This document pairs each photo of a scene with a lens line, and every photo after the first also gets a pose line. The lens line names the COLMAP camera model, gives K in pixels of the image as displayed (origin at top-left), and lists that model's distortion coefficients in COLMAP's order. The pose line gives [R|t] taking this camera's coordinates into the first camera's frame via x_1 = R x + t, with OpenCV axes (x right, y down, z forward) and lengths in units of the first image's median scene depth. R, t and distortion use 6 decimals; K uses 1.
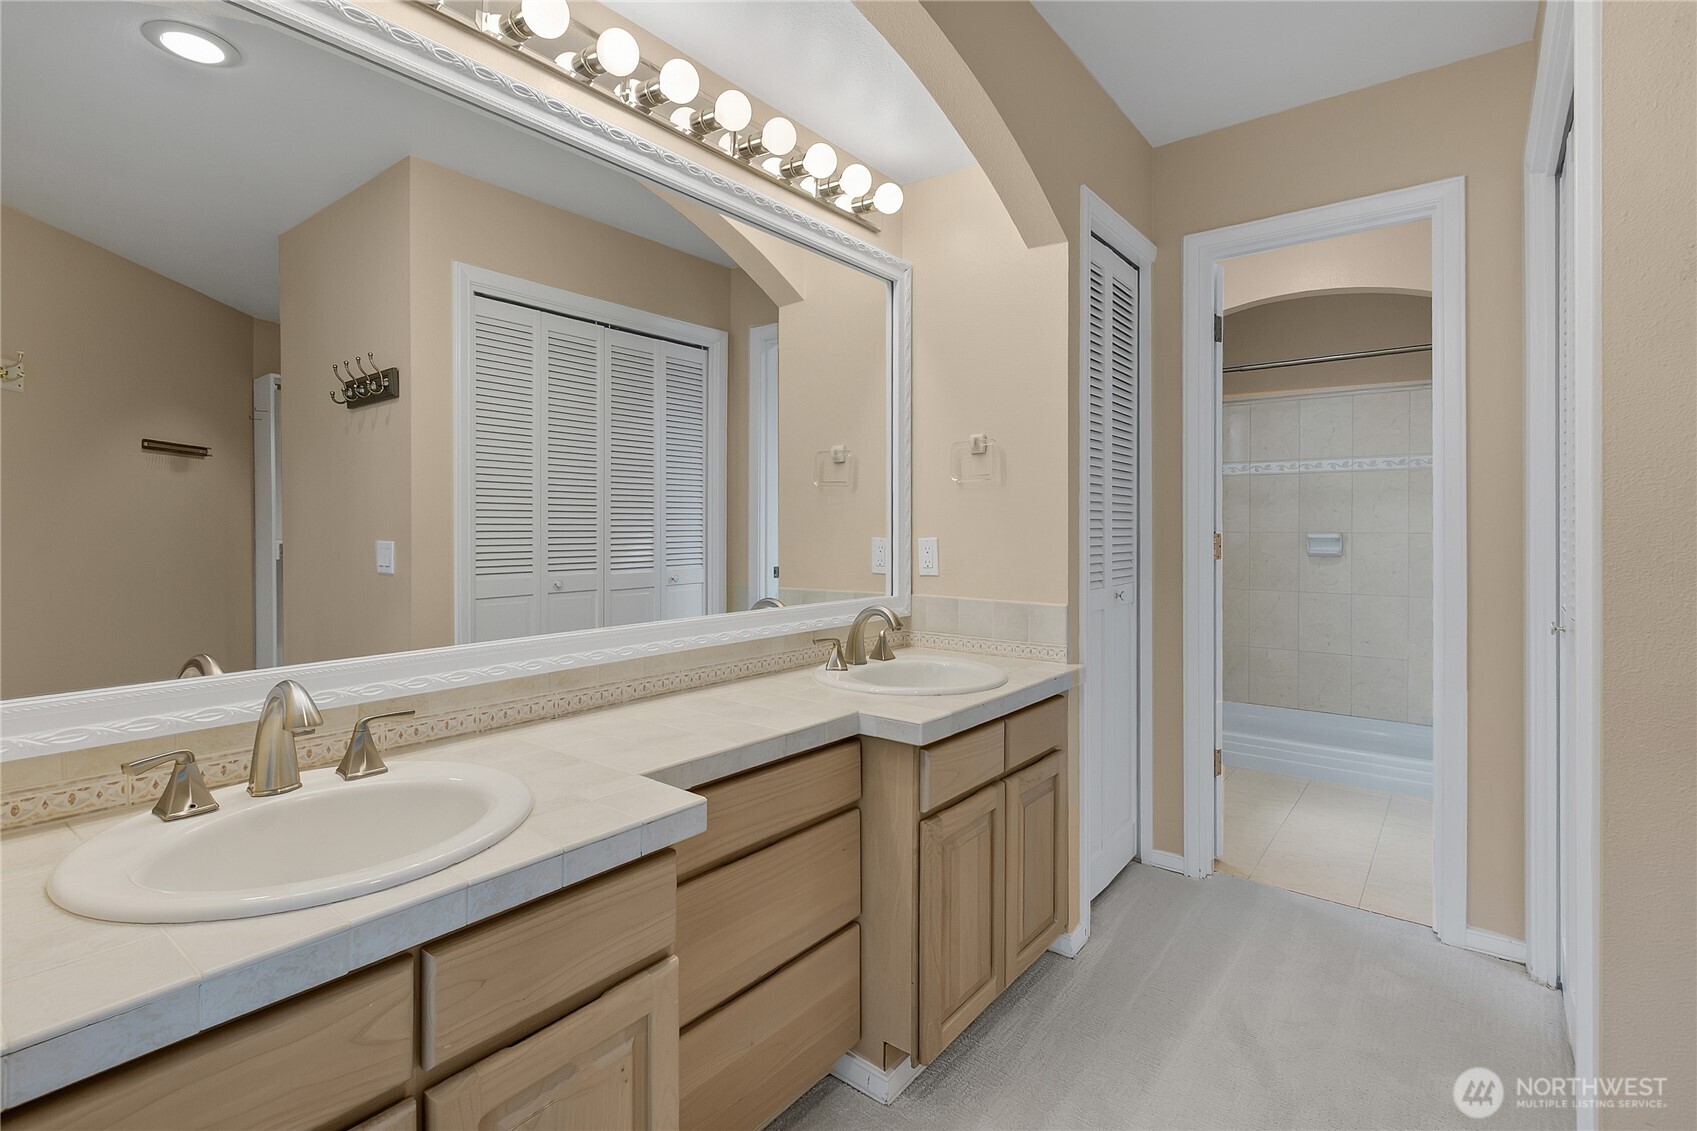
lens RADIAL K [[802.3, 0, 846.3], [0, 802.3, 533.6], [0, 0, 1]] dist [0.003406, 0.001190]
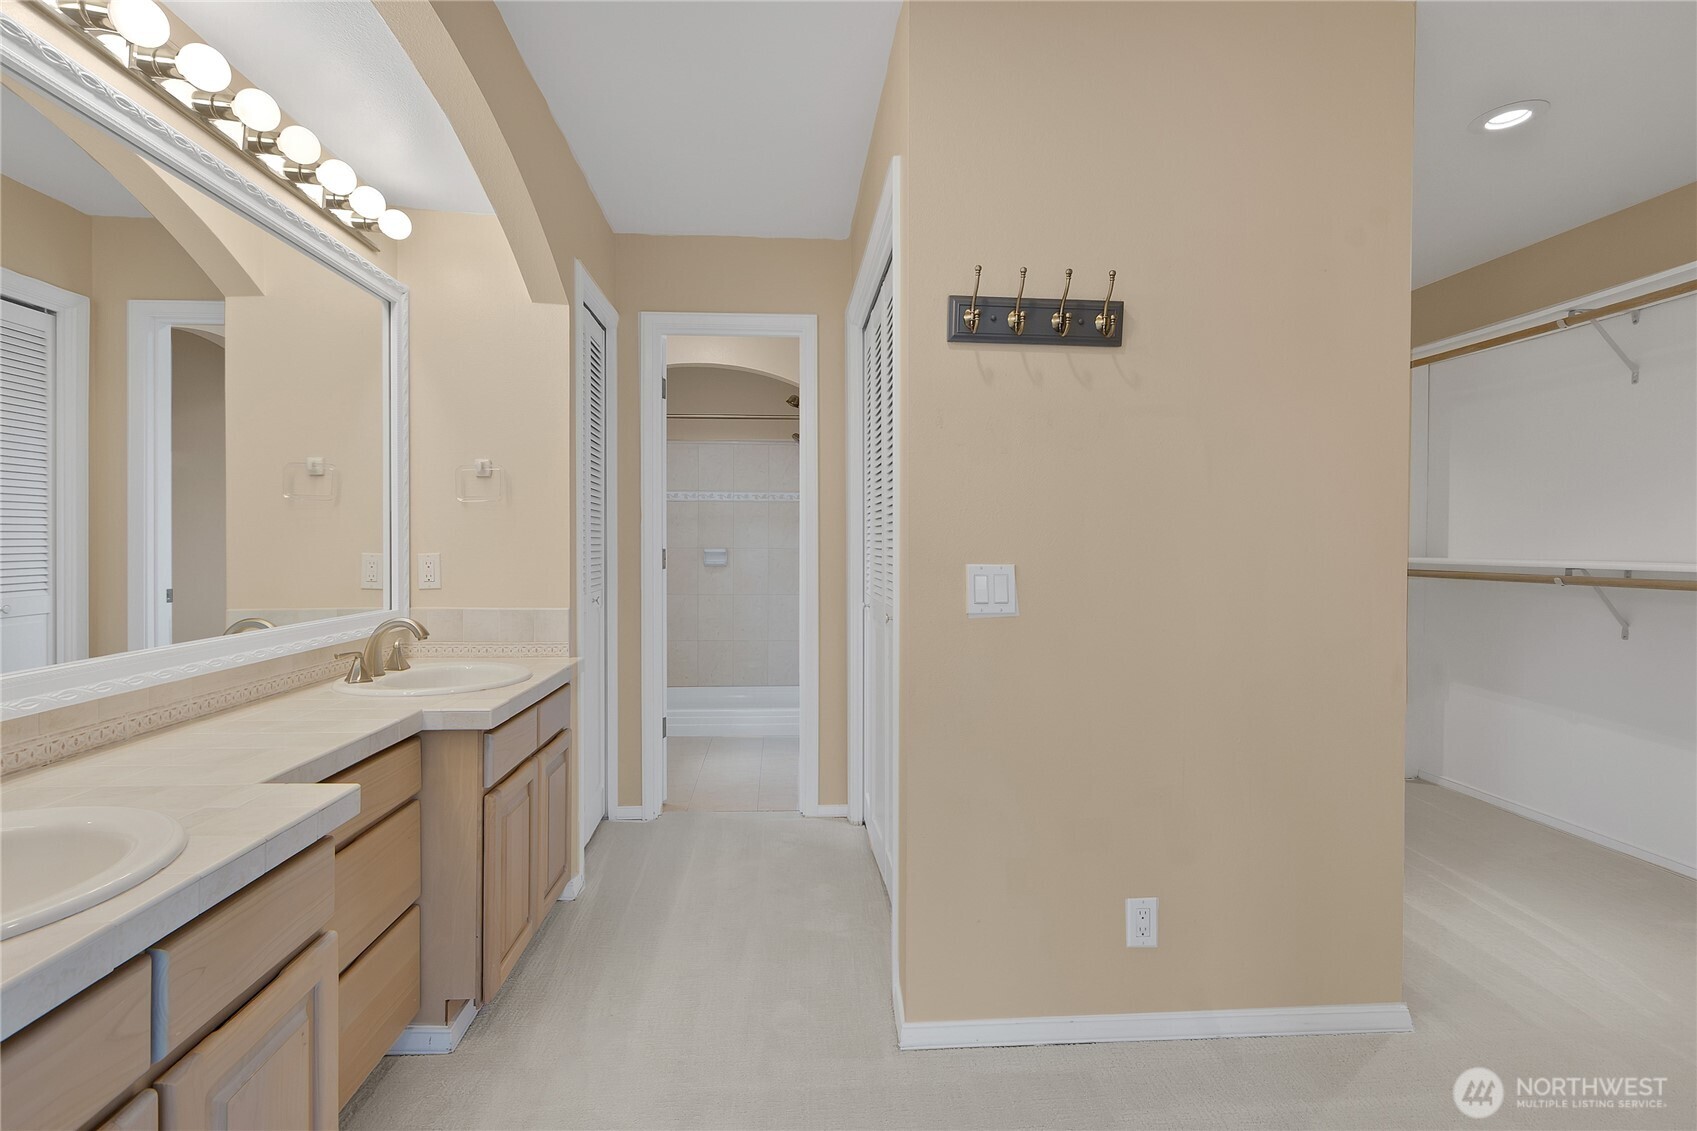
lens RADIAL K [[788.7, 0, 842.1], [0, 788.7, 559.4], [0, 0, 1]] dist [0.001929, 0.000296]
pose [[0.735518, -0.010571, 0.677422, -0.227320], [0.001443, 0.999900, 0.014037, -0.000431], [-0.677503, -0.009347, 0.735460, -0.146228]]
